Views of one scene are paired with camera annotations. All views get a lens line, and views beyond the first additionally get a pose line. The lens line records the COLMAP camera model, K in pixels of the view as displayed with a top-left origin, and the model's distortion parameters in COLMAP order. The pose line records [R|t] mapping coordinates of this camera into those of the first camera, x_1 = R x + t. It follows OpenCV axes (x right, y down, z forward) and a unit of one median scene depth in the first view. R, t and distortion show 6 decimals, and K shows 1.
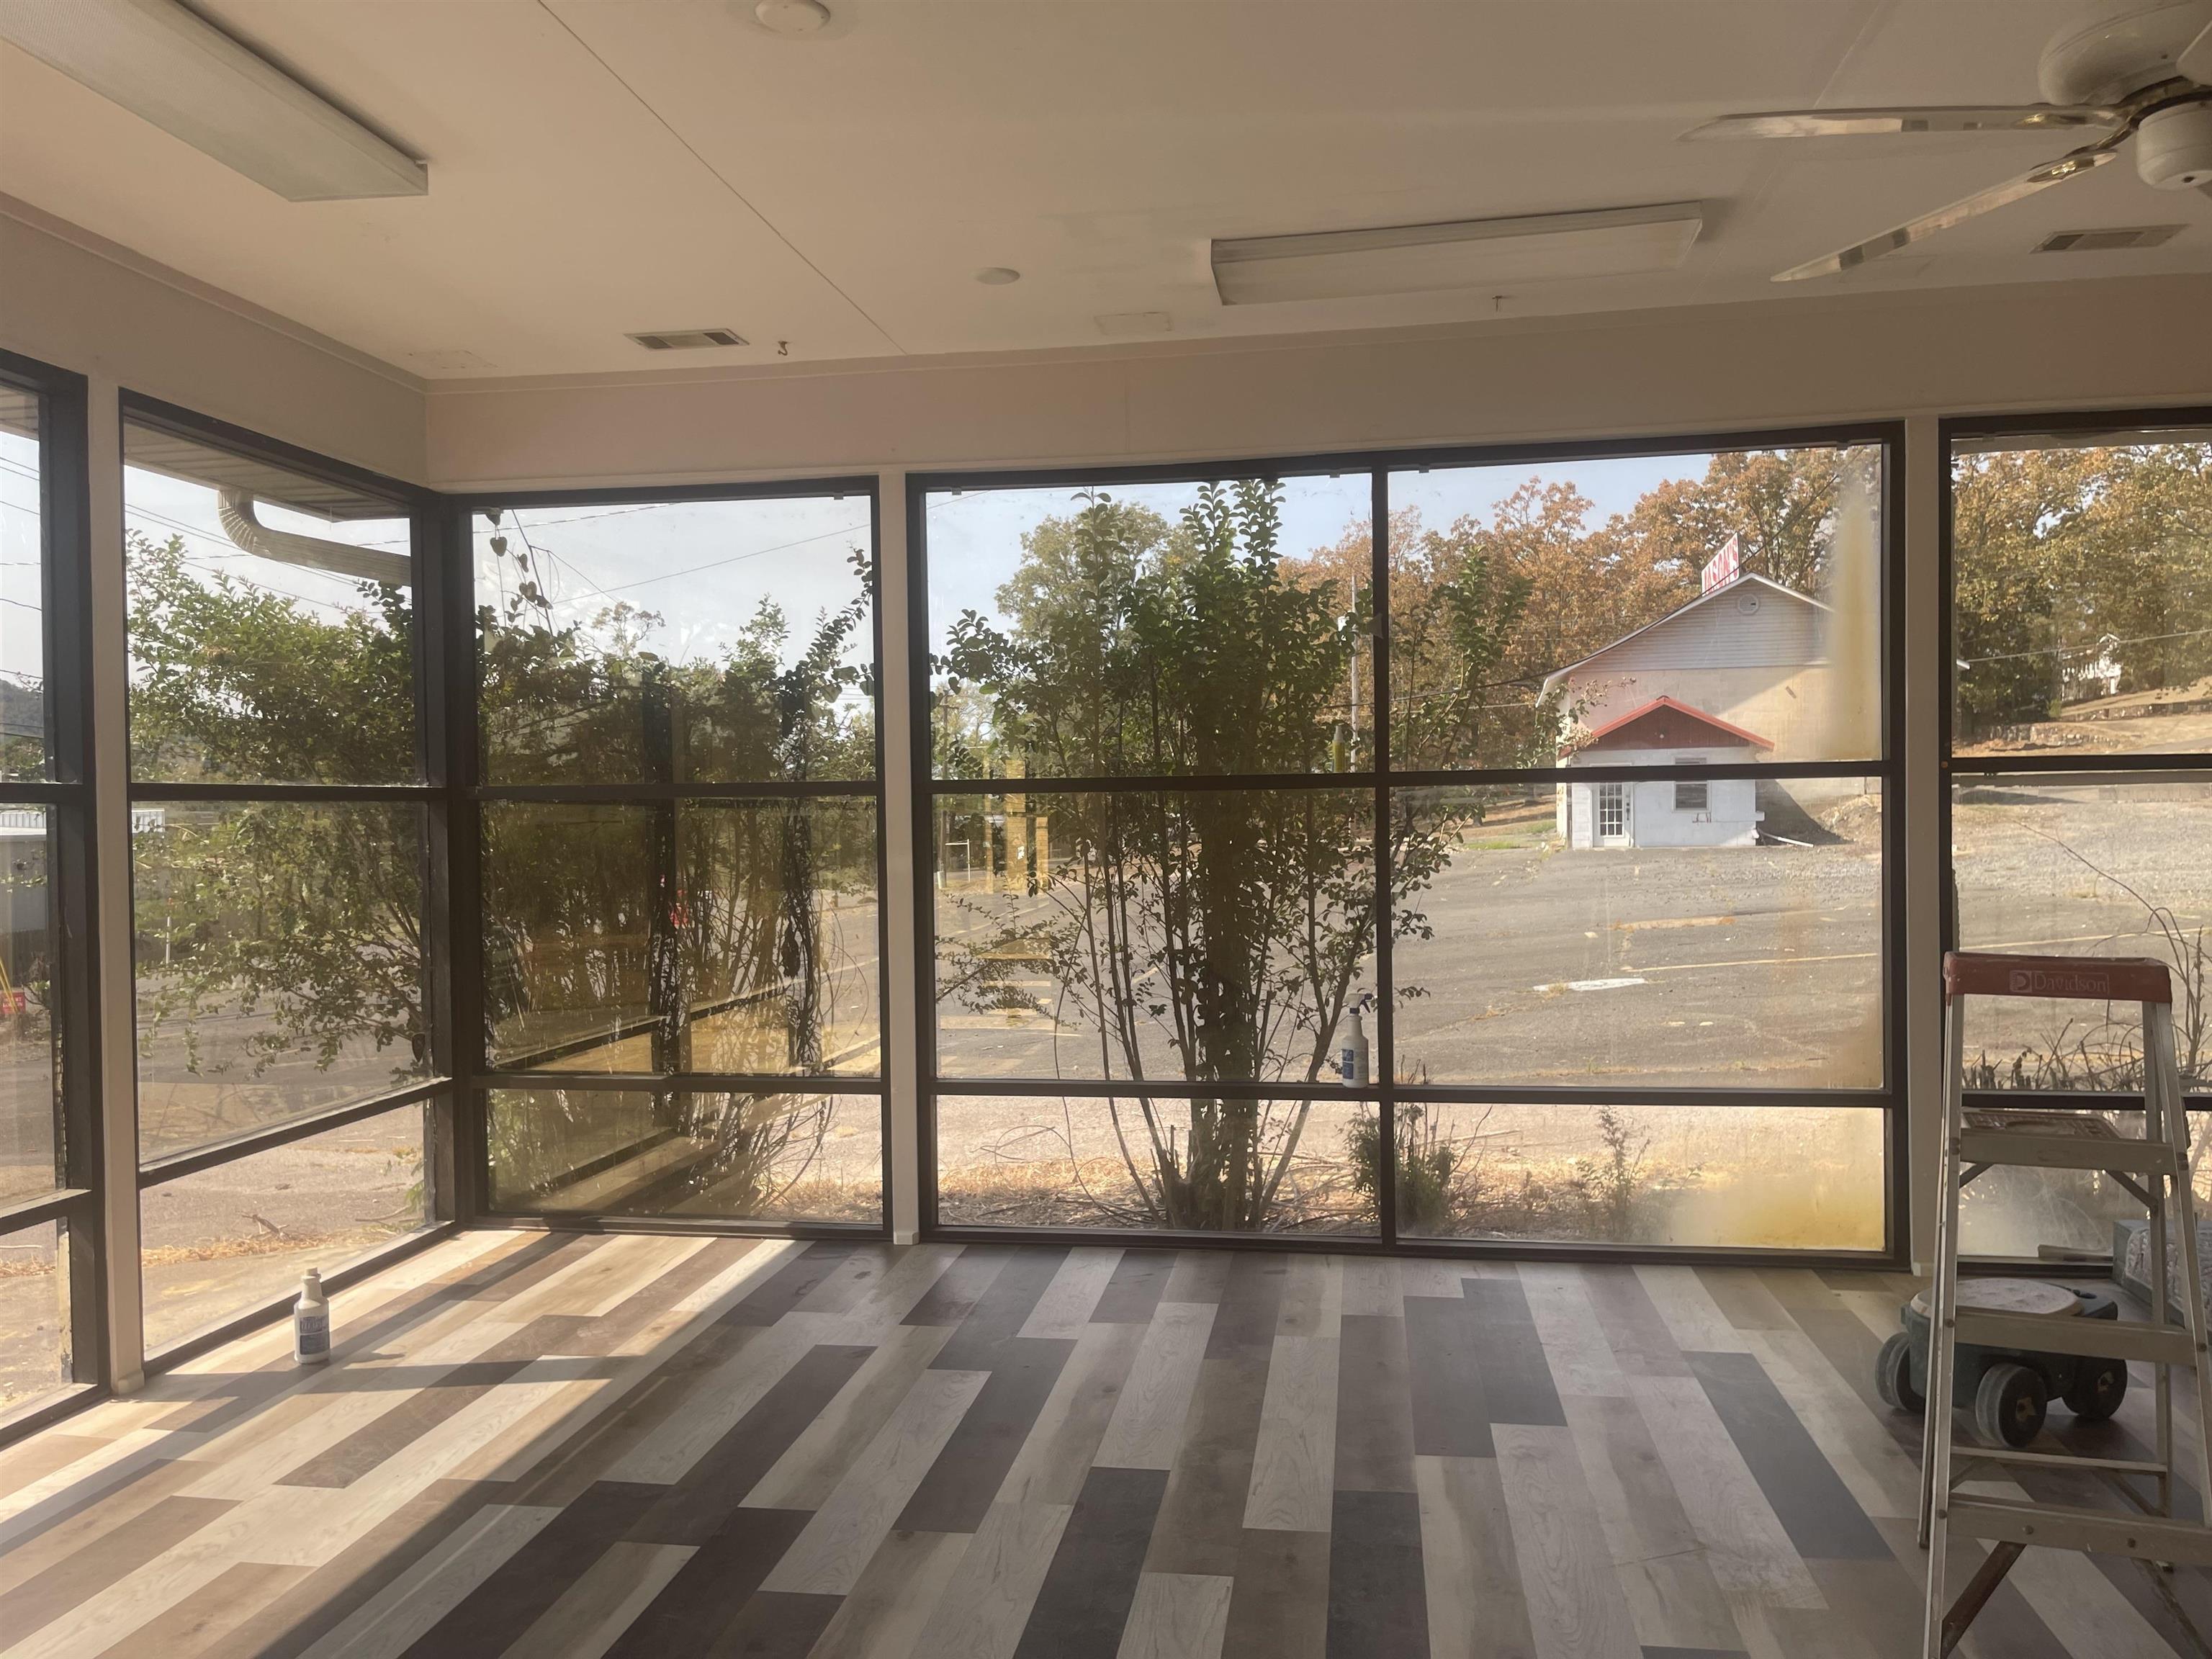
lens RADIAL K [[1674.3, 0, 1093.4], [0, 1674.3, 842.4], [0, 0, 1]] dist [0.066427, -0.090885]
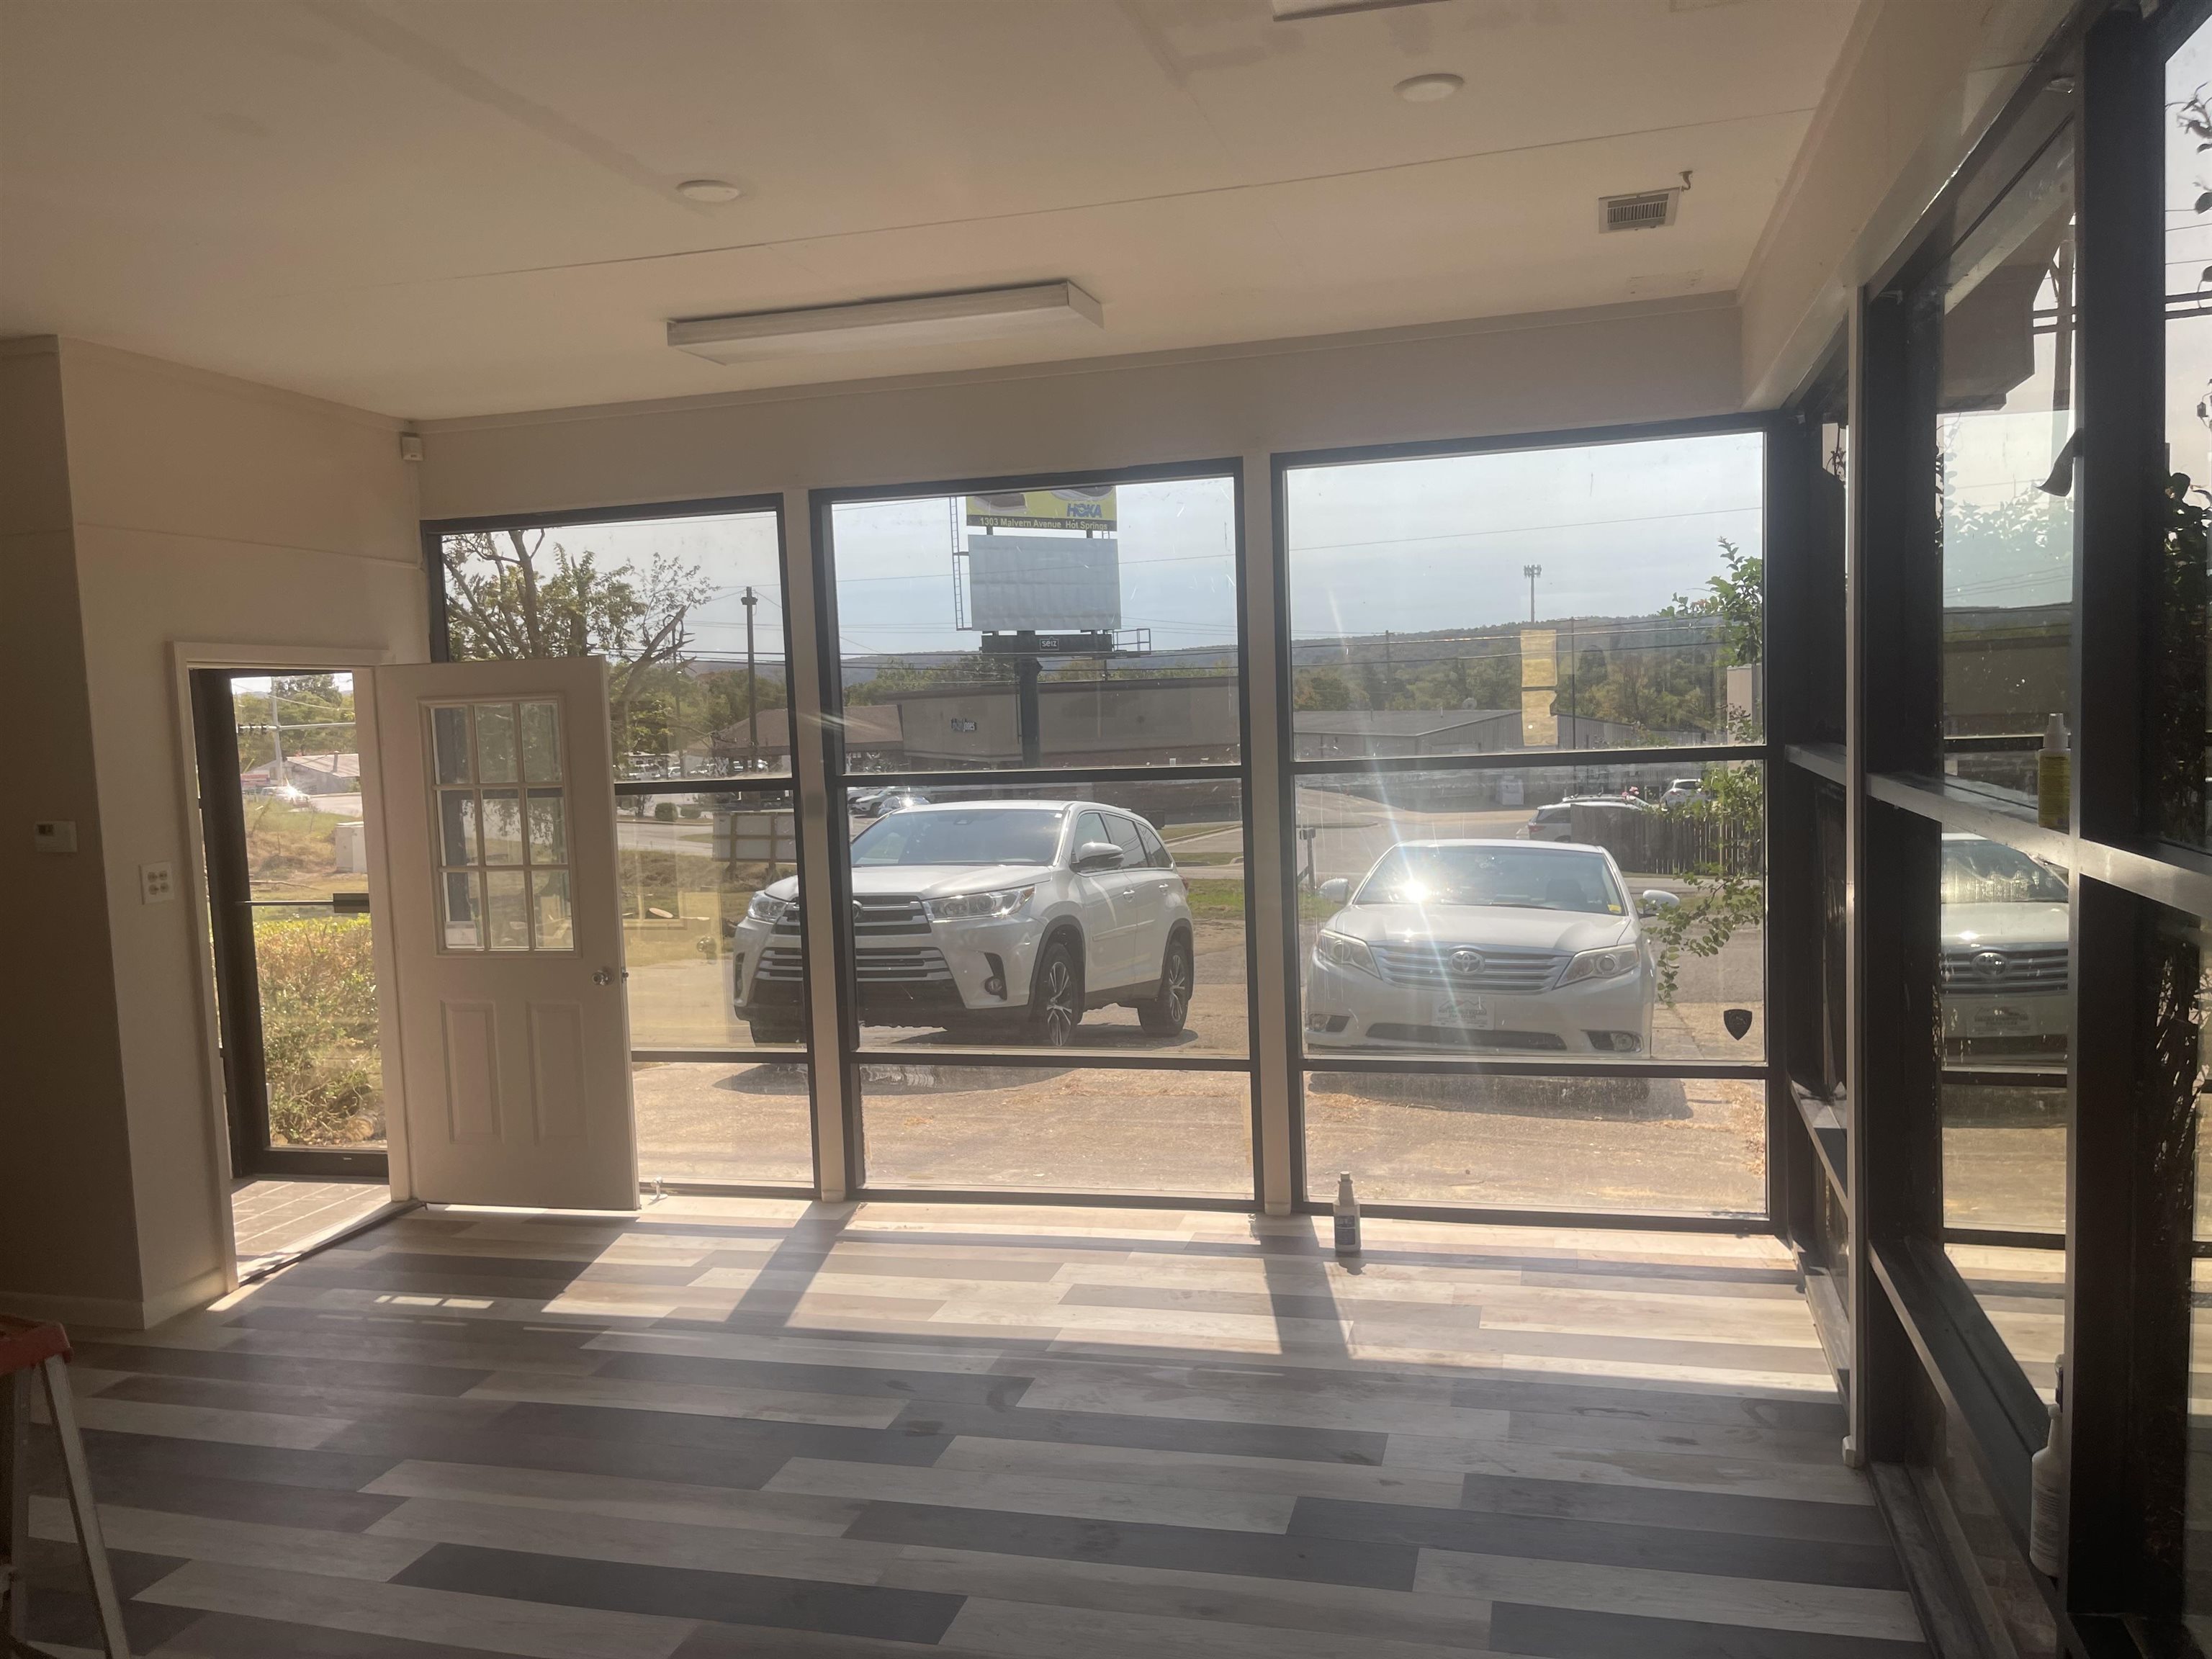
lens RADIAL K [[1674.3, 0, 1101.3], [0, 1674.3, 827.5], [0, 0, 1]] dist [0.066427, -0.090885]
pose [[-0.108466, 0.095521, -0.989500, 0.739846], [0.028006, 0.995271, 0.093009, -0.112206], [0.993706, -0.017624, -0.110628, 1.008970]]
